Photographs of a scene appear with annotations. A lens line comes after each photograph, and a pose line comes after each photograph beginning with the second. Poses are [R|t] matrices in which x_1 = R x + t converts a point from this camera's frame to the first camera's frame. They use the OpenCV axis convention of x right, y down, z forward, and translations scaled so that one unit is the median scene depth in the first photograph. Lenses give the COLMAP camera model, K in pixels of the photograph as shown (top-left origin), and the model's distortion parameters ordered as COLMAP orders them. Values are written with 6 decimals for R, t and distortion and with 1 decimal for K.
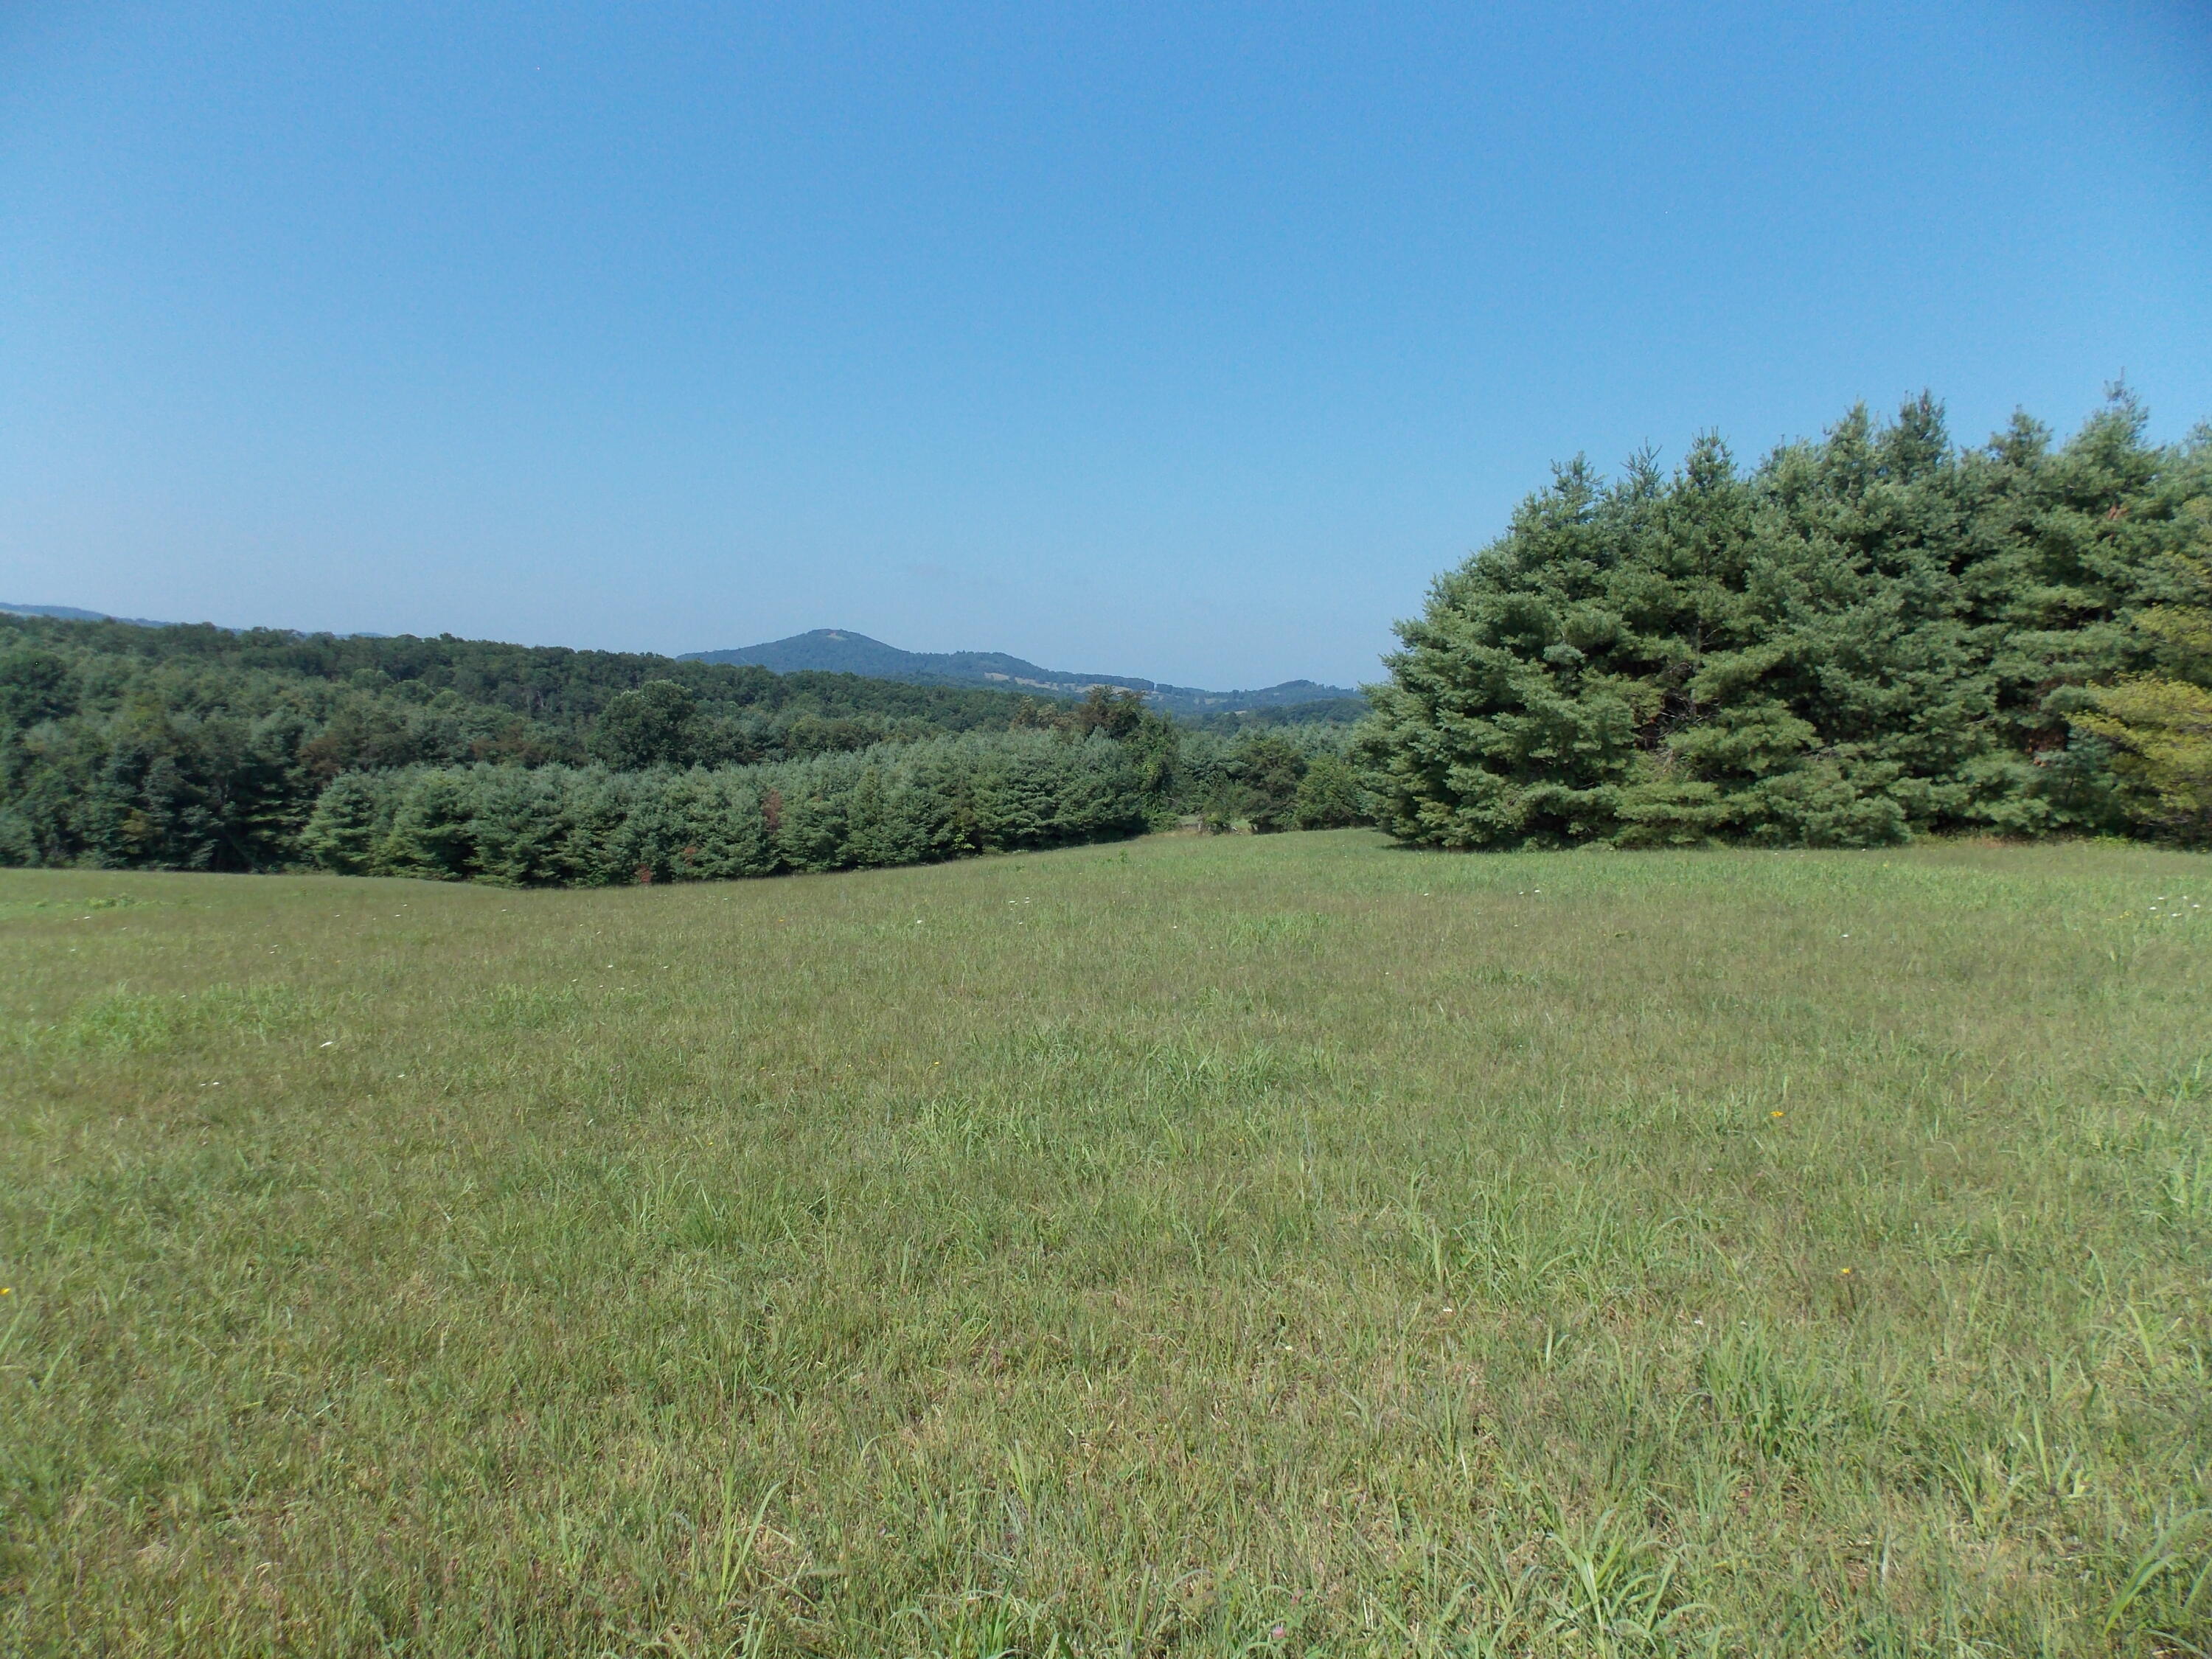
lens RADIAL K [[1451.4, 0, 1116.0], [0, 1451.4, 822.4], [0, 0, 1]] dist [0.003739, -0.008801]
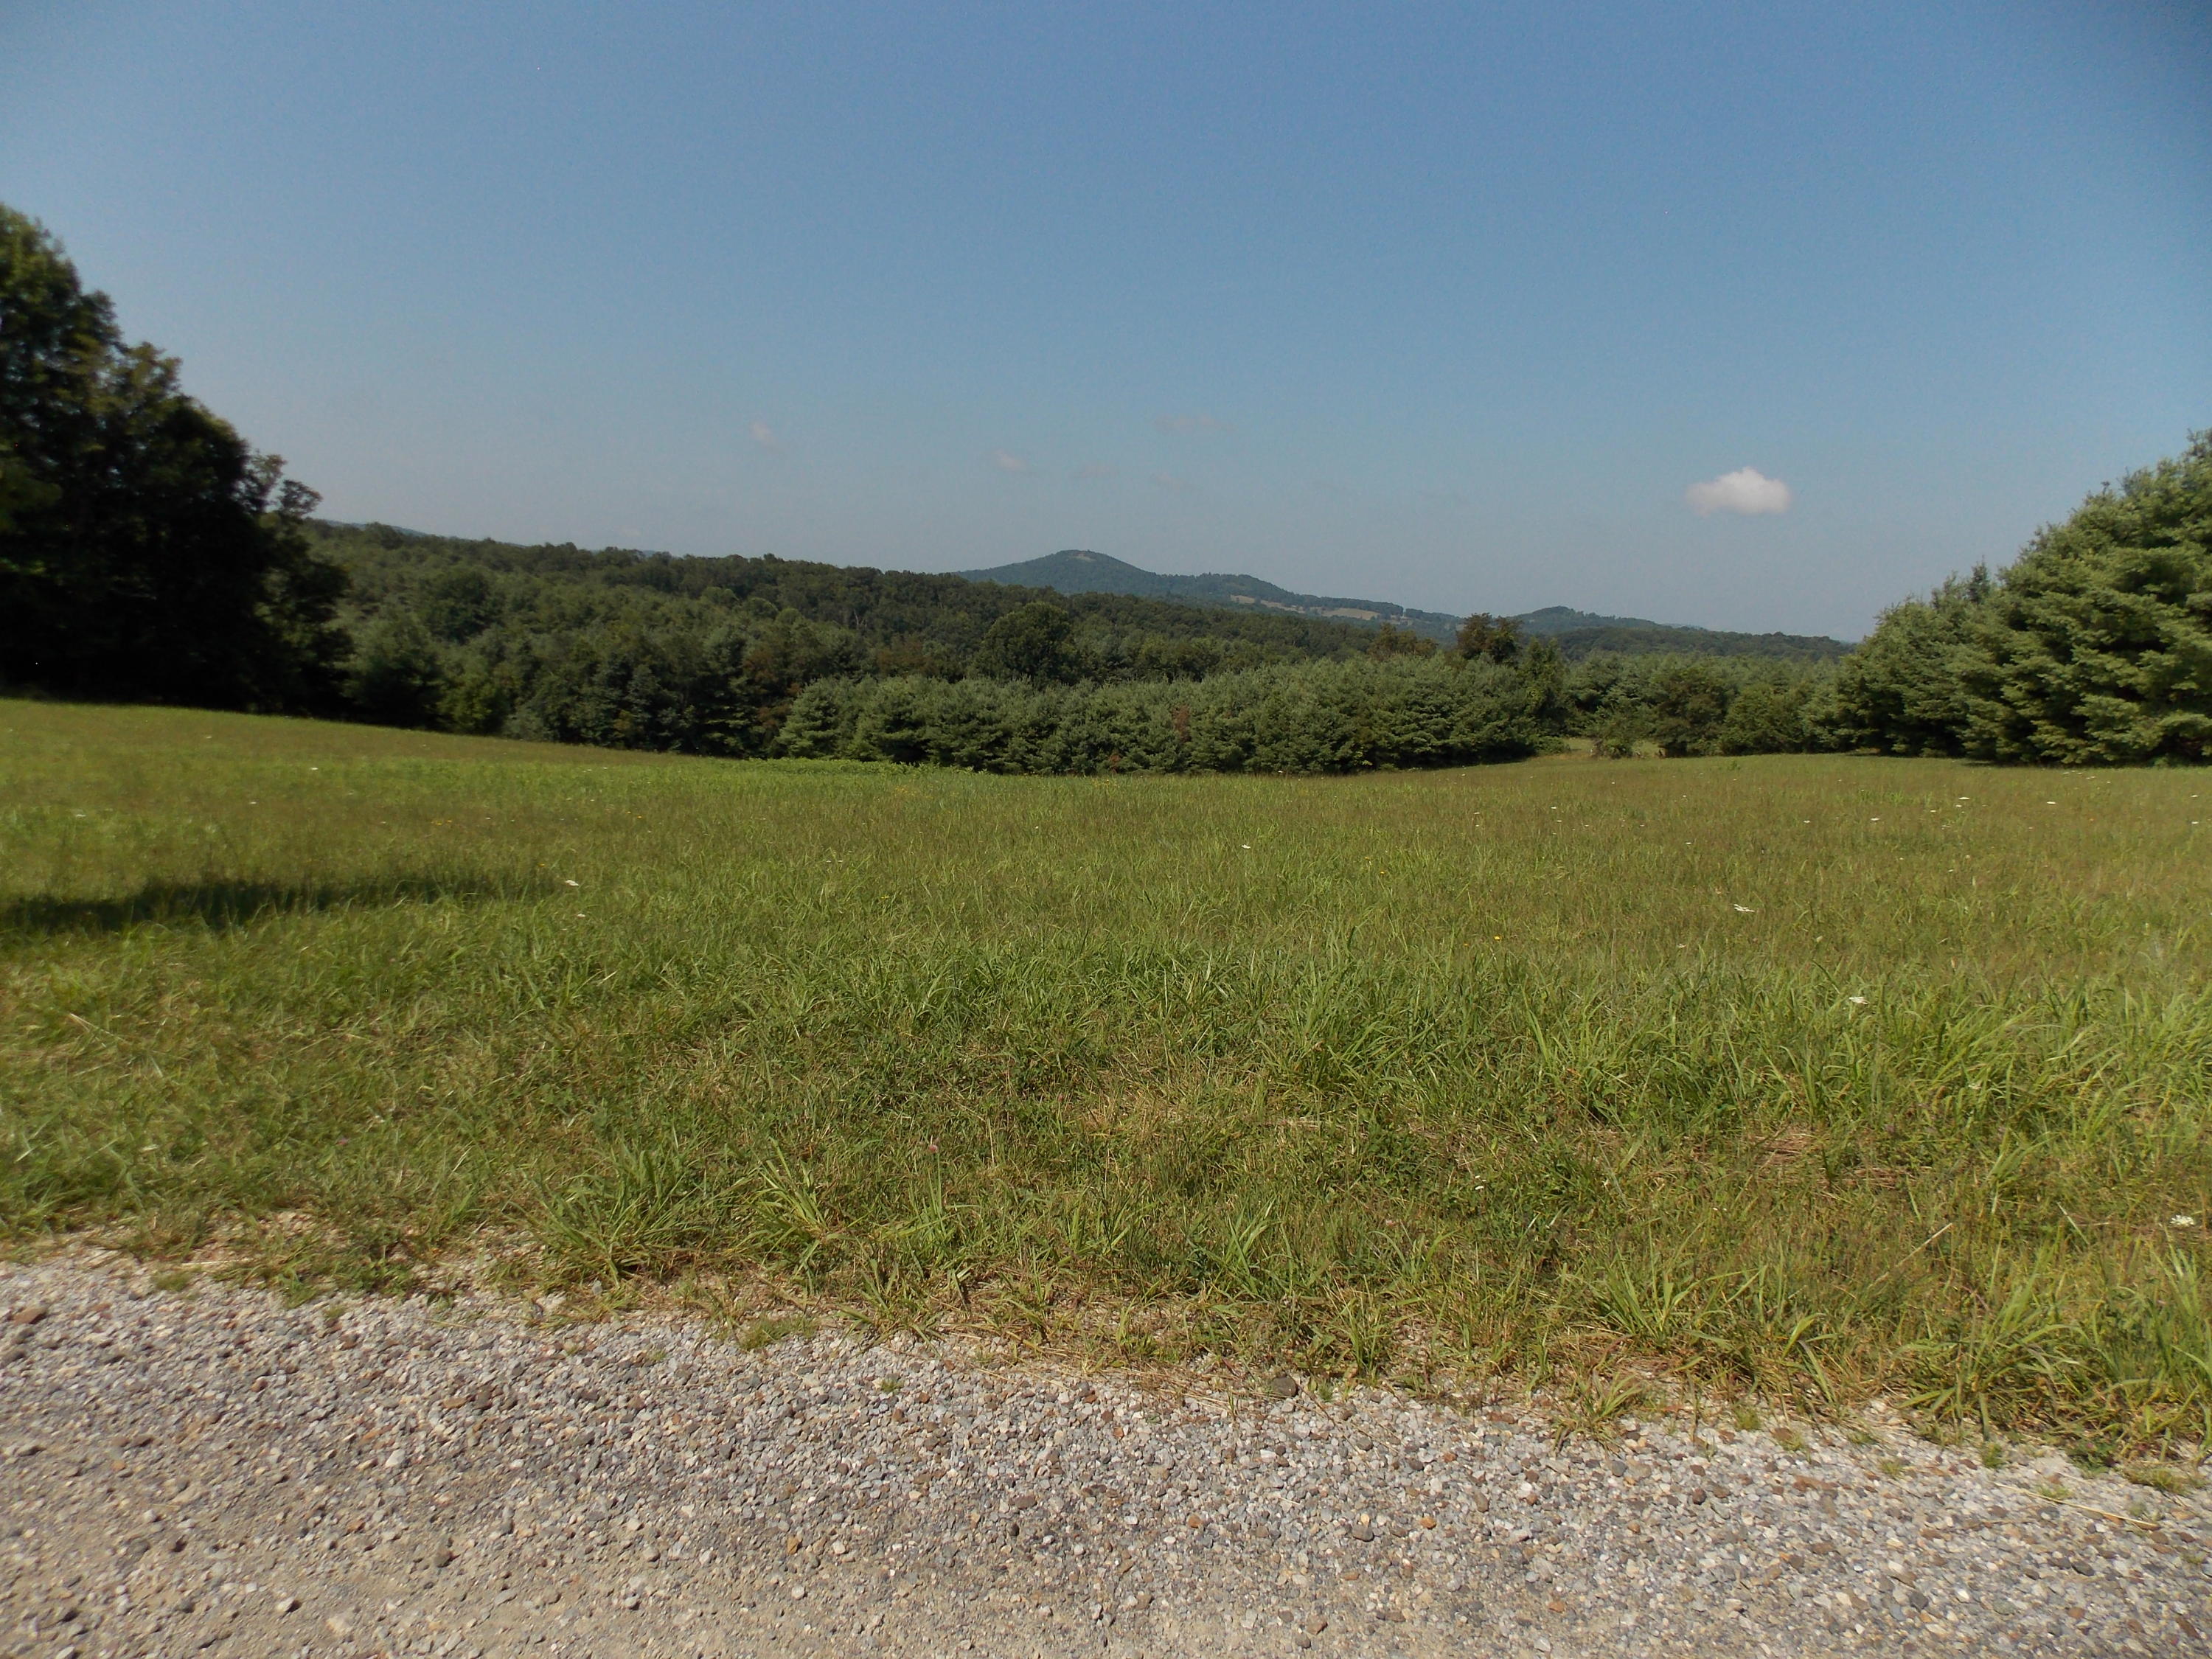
lens RADIAL K [[1451.4, 0, 1116.0], [0, 1451.4, 822.4], [0, 0, 1]] dist [0.003739, -0.008801]
pose [[0.986013, 0.036292, -0.162670, -0.106017], [-0.027692, 0.998112, 0.054826, 0.006587], [0.164353, -0.049555, 0.985156, -0.089158]]
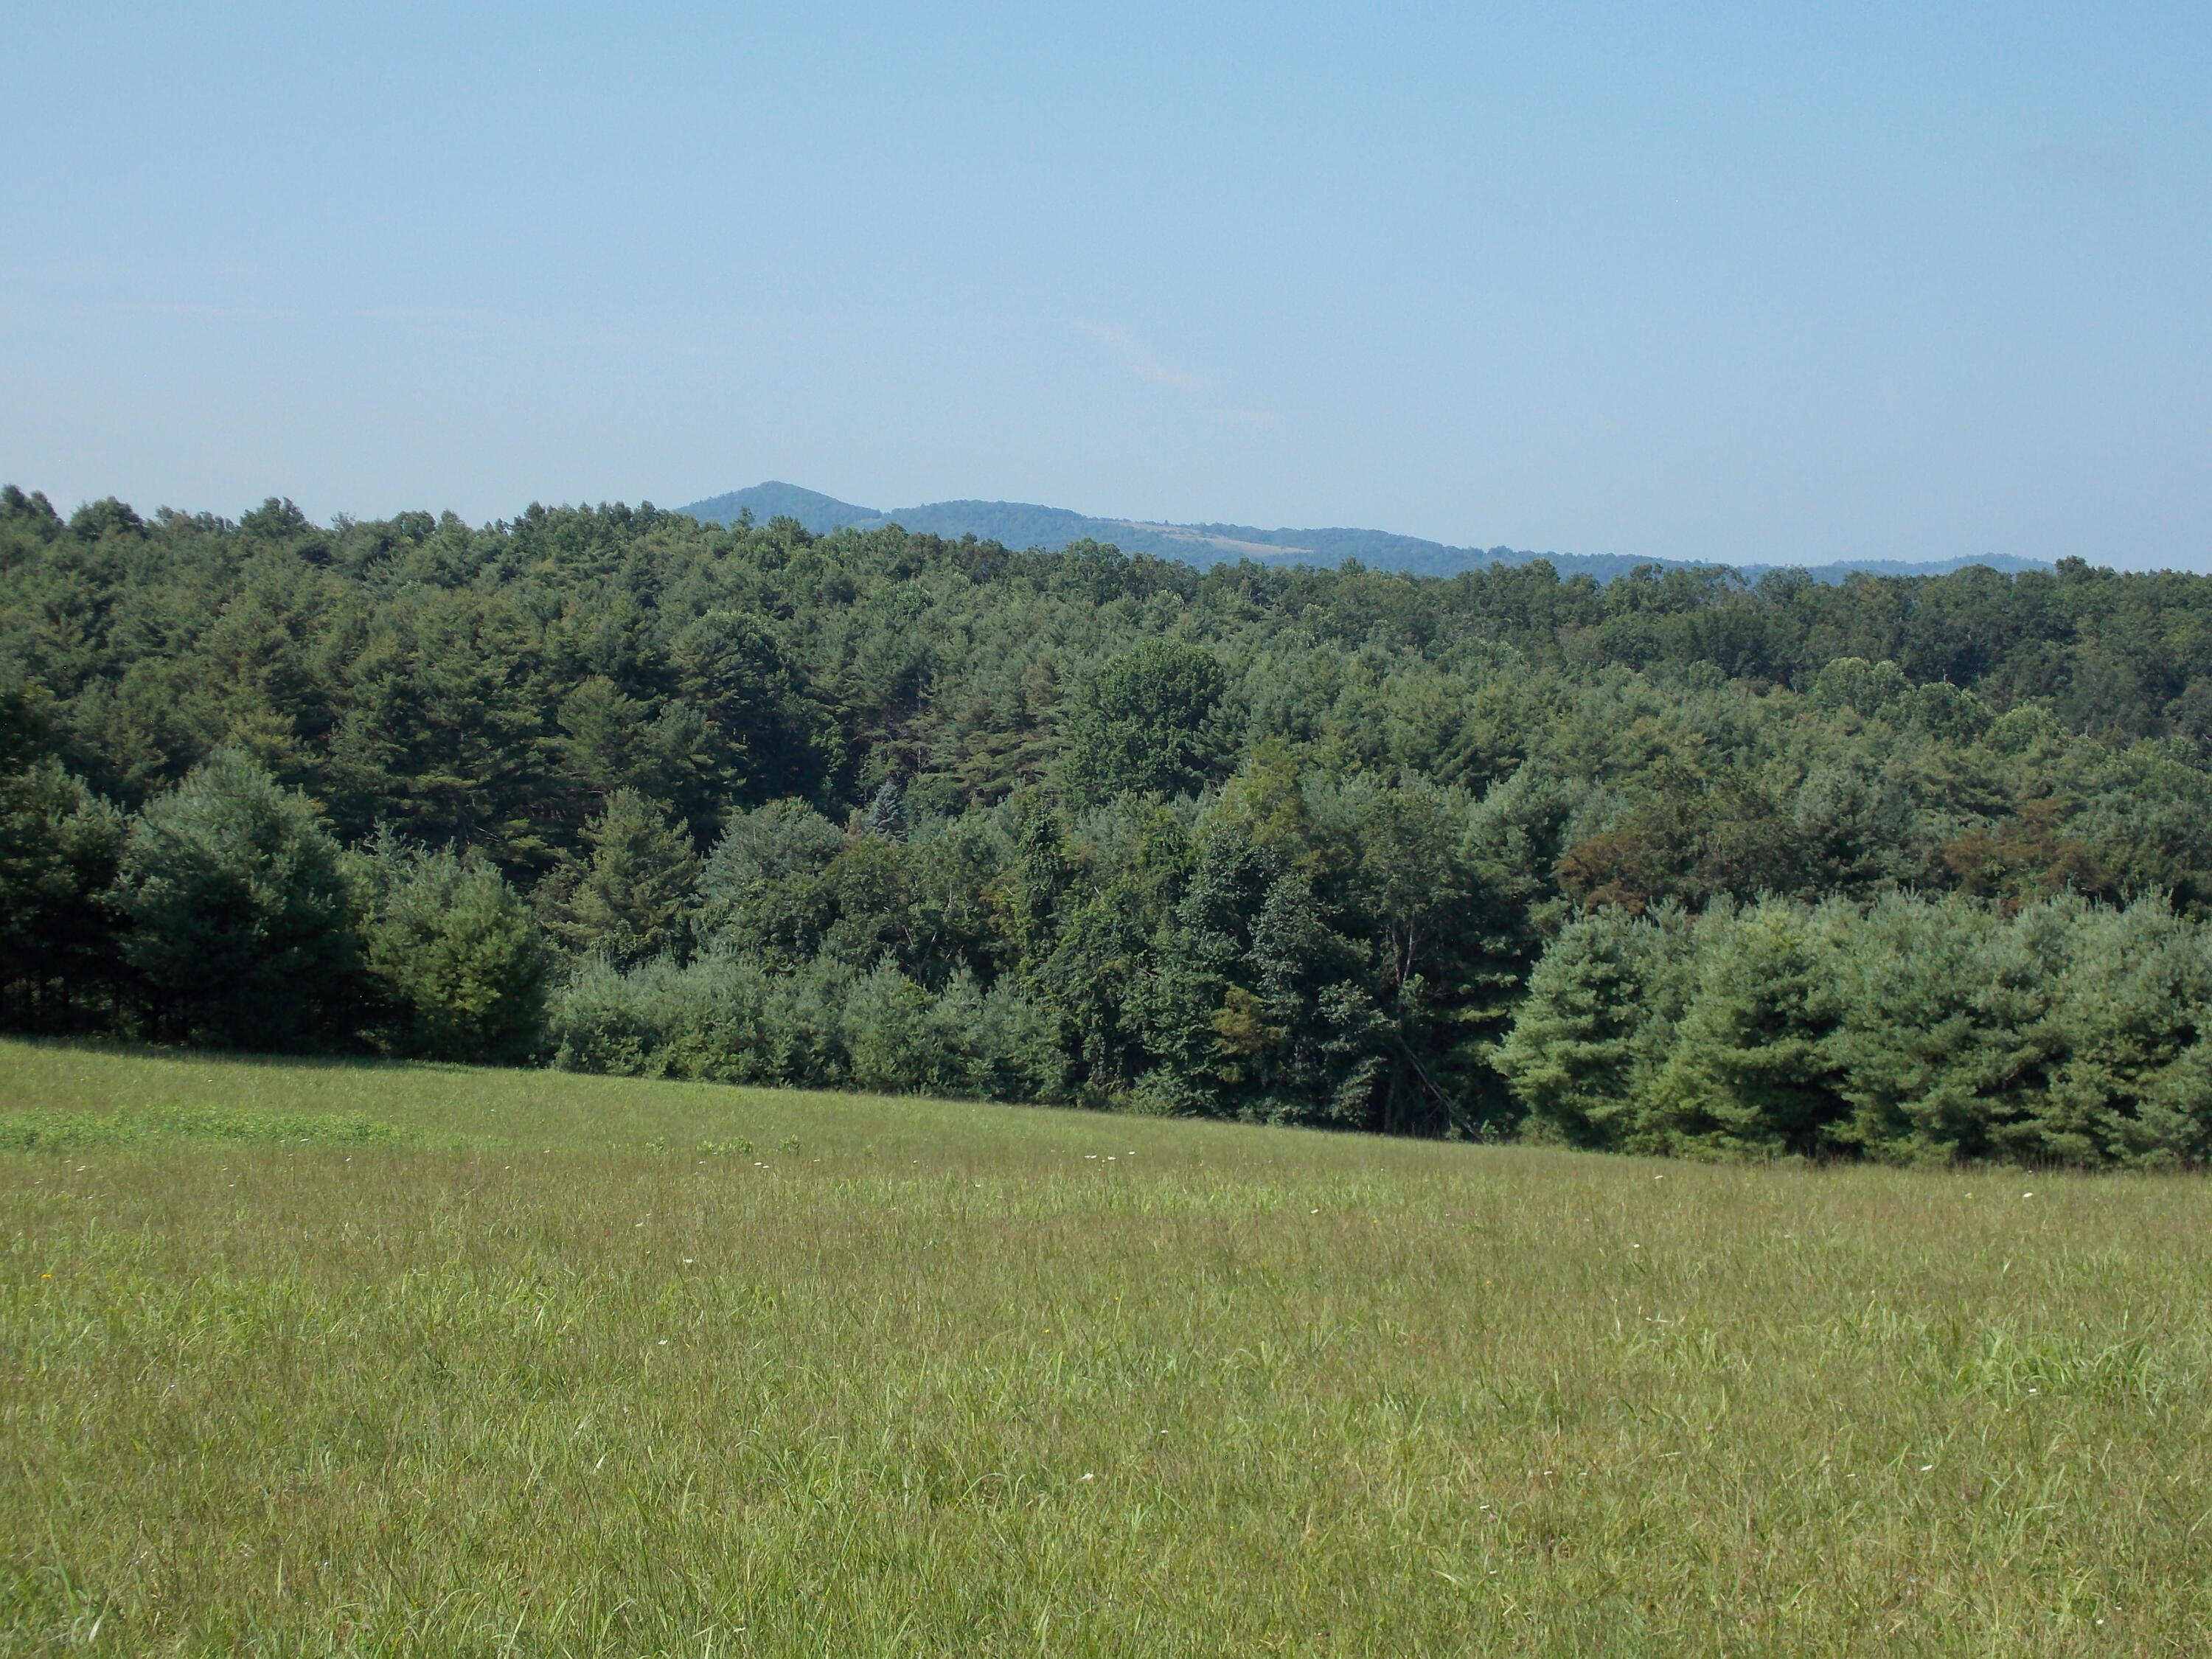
lens RADIAL K [[4036.0, 0, 1097.8], [0, 4036.0, 831.3], [0, 0, 1]] dist [0.176313, -0.148073]
pose [[0.773113, -0.002161, -0.634264, 0.126571], [-0.033026, 0.998500, -0.043658, -0.000834], [0.633407, 0.054700, 0.771883, -0.036749]]
